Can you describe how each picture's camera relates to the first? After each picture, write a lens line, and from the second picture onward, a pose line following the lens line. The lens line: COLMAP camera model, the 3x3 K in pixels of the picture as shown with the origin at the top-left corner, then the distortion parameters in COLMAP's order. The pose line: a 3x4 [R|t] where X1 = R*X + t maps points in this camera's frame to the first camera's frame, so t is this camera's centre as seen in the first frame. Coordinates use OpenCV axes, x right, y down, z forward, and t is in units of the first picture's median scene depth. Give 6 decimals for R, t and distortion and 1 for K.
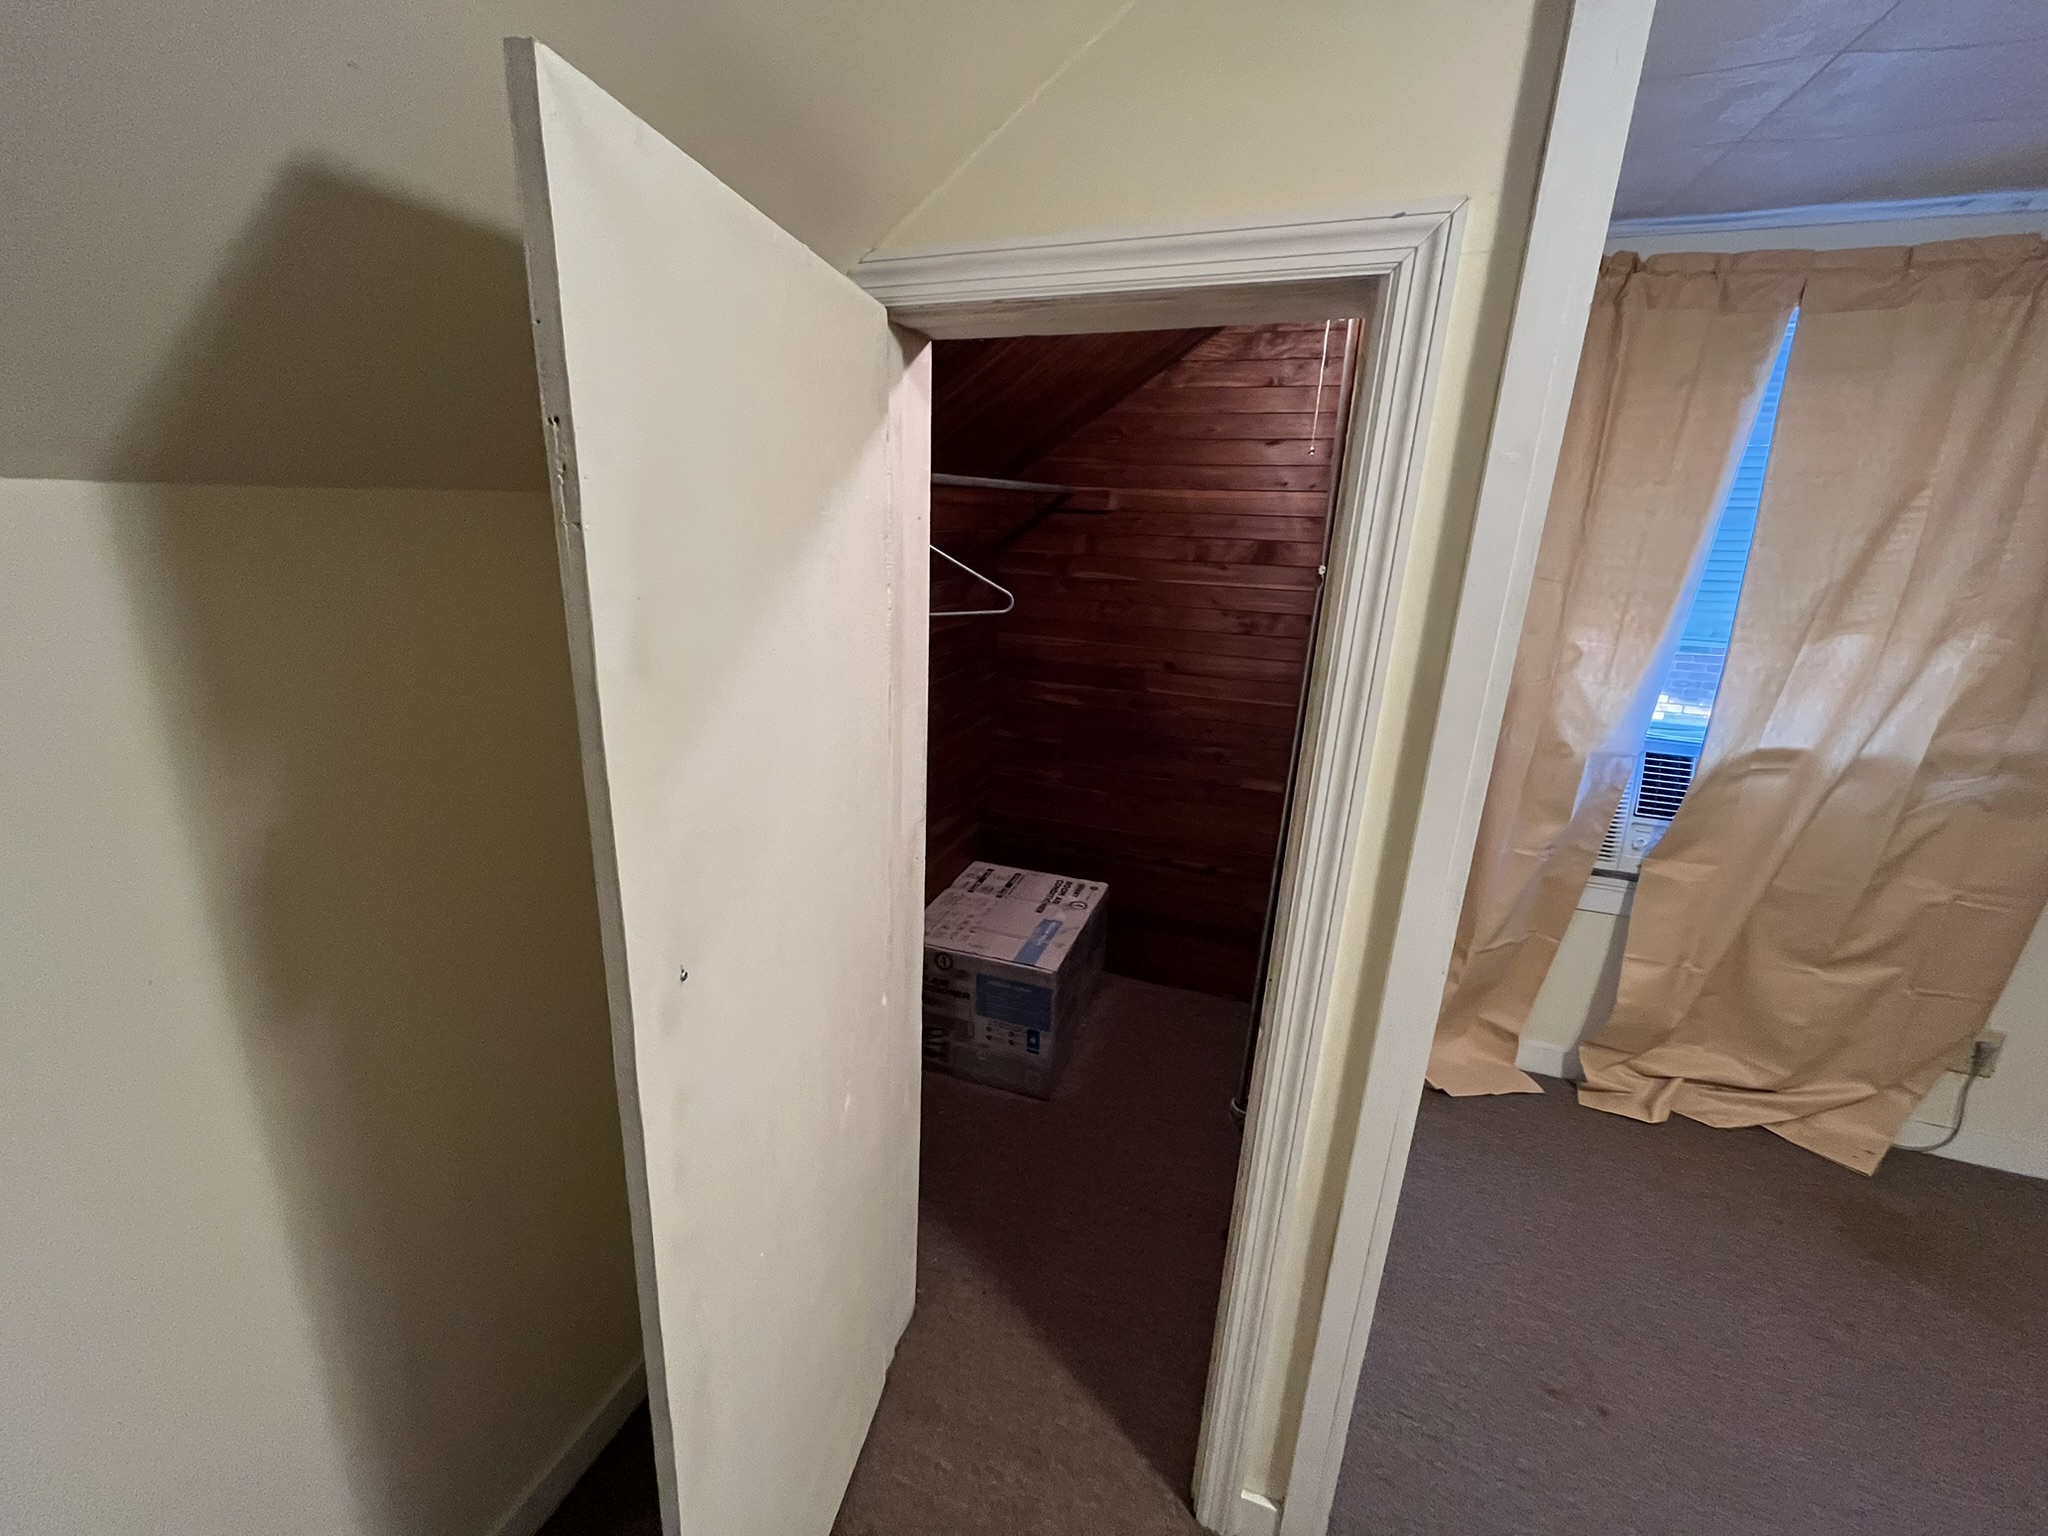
lens RADIAL K [[828.5, 0, 1021.5], [0, 828.5, 766.7], [0, 0, 1]] dist [-0.001916, 0.000021]
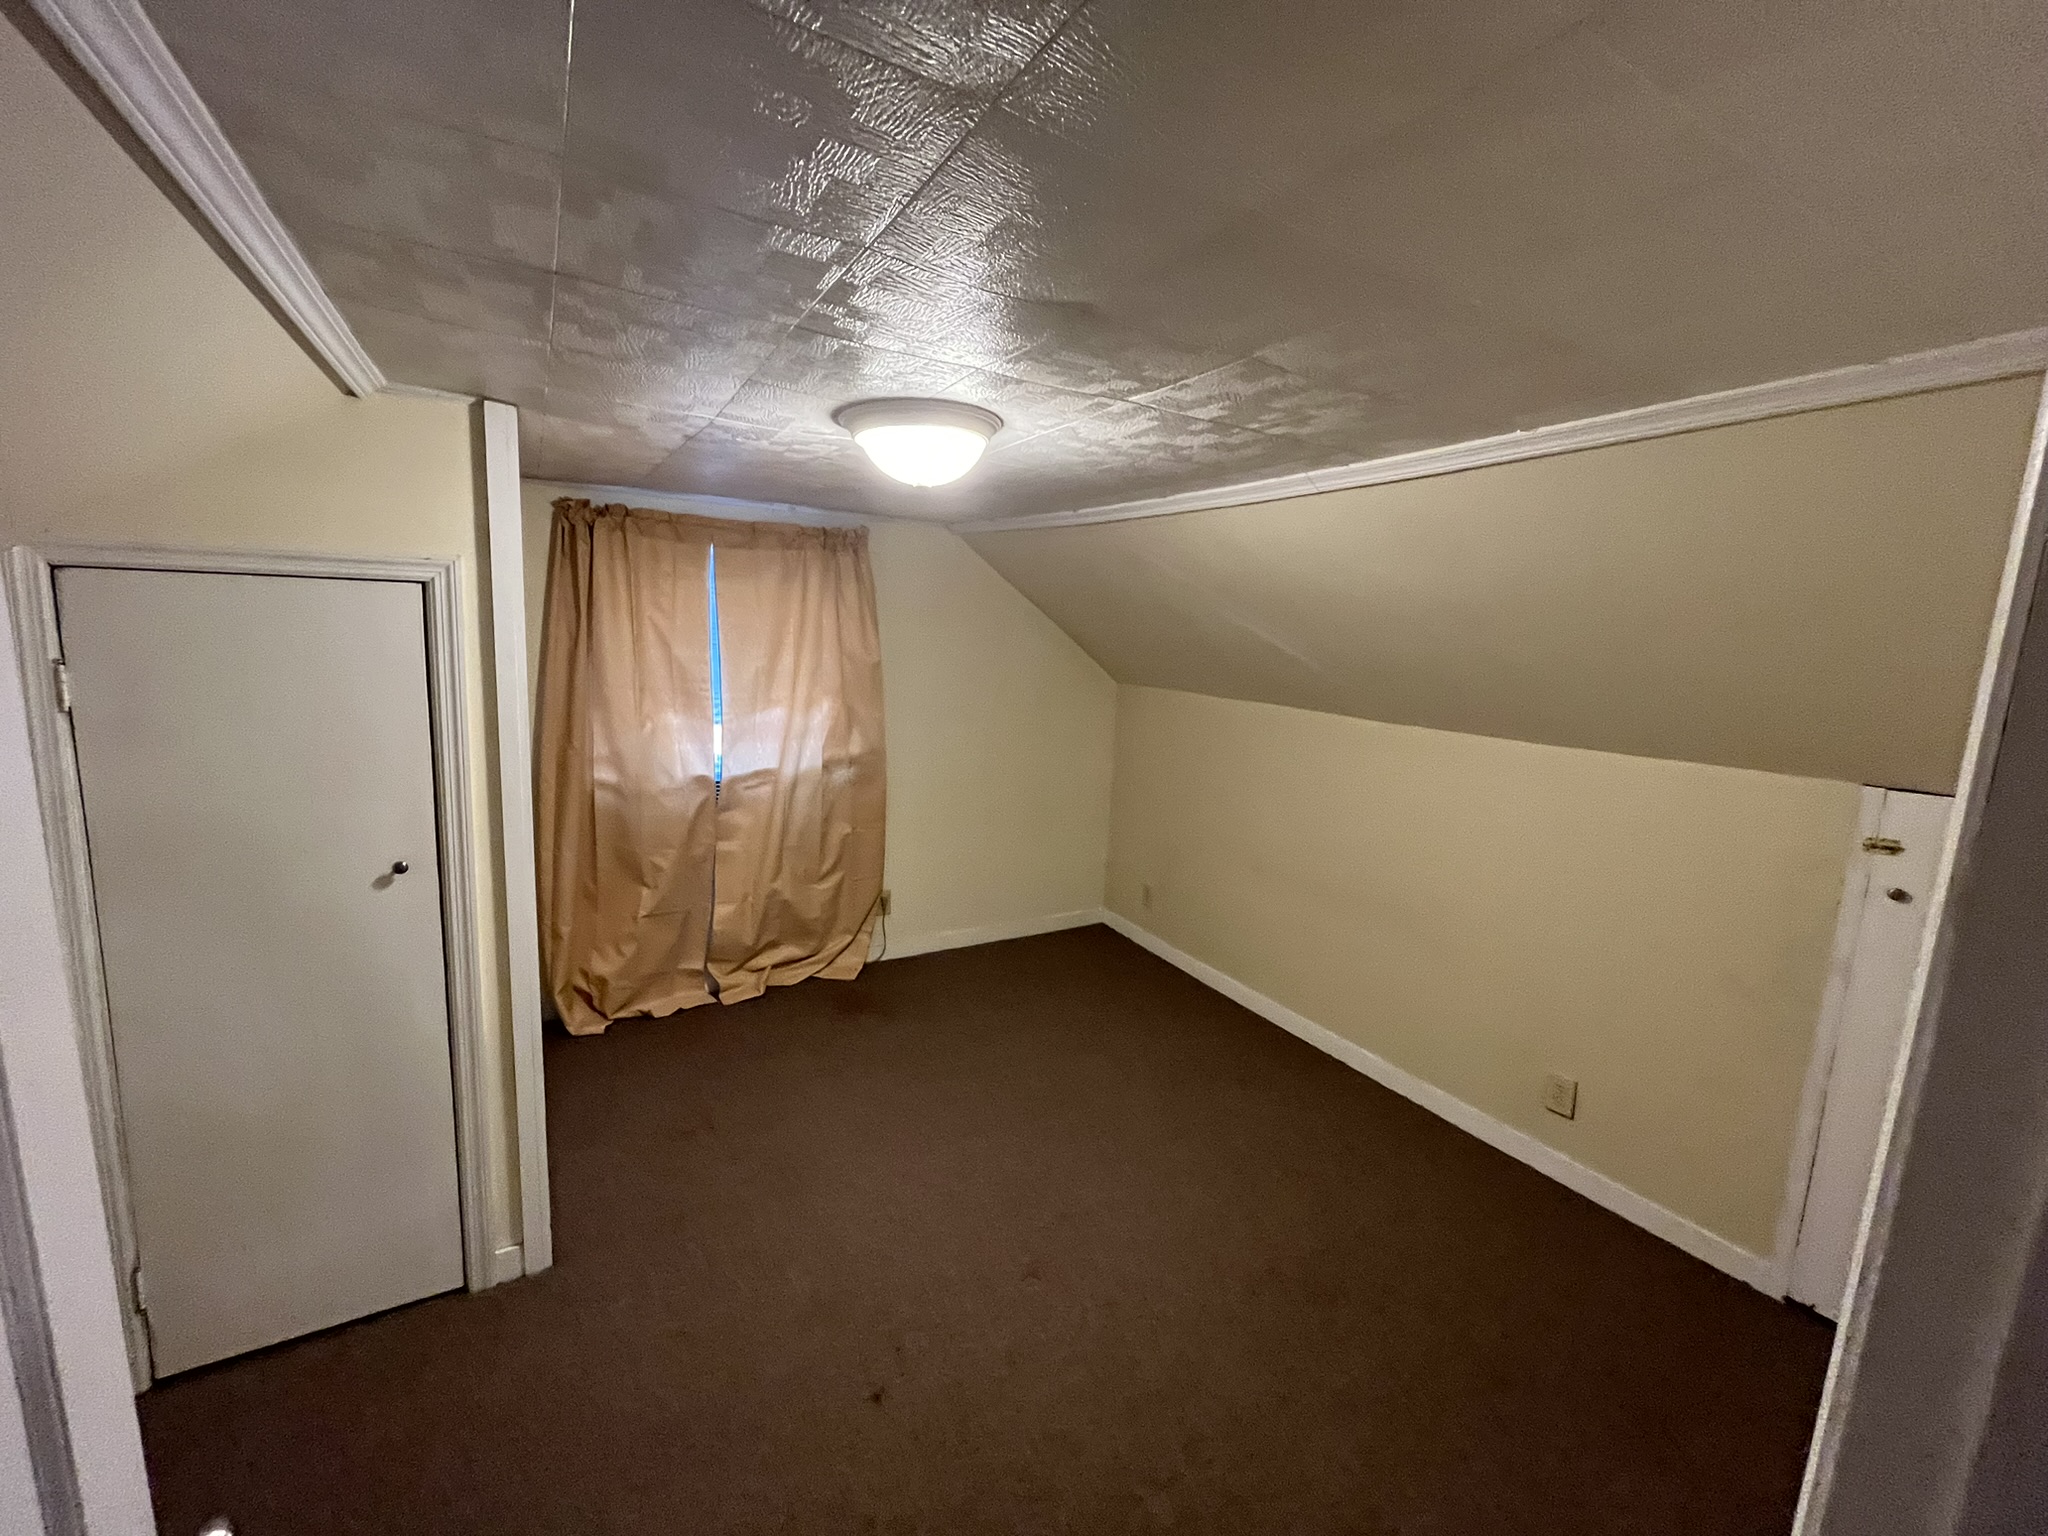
lens RADIAL K [[828.5, 0, 1020.5], [0, 828.5, 767.8], [0, 0, 1]] dist [-0.001916, 0.000021]
pose [[0.646914, -0.135414, 0.750444, -0.105942], [0.197011, 0.980376, 0.007073, 0.074359], [-0.736674, 0.143270, 0.660897, -0.644916]]
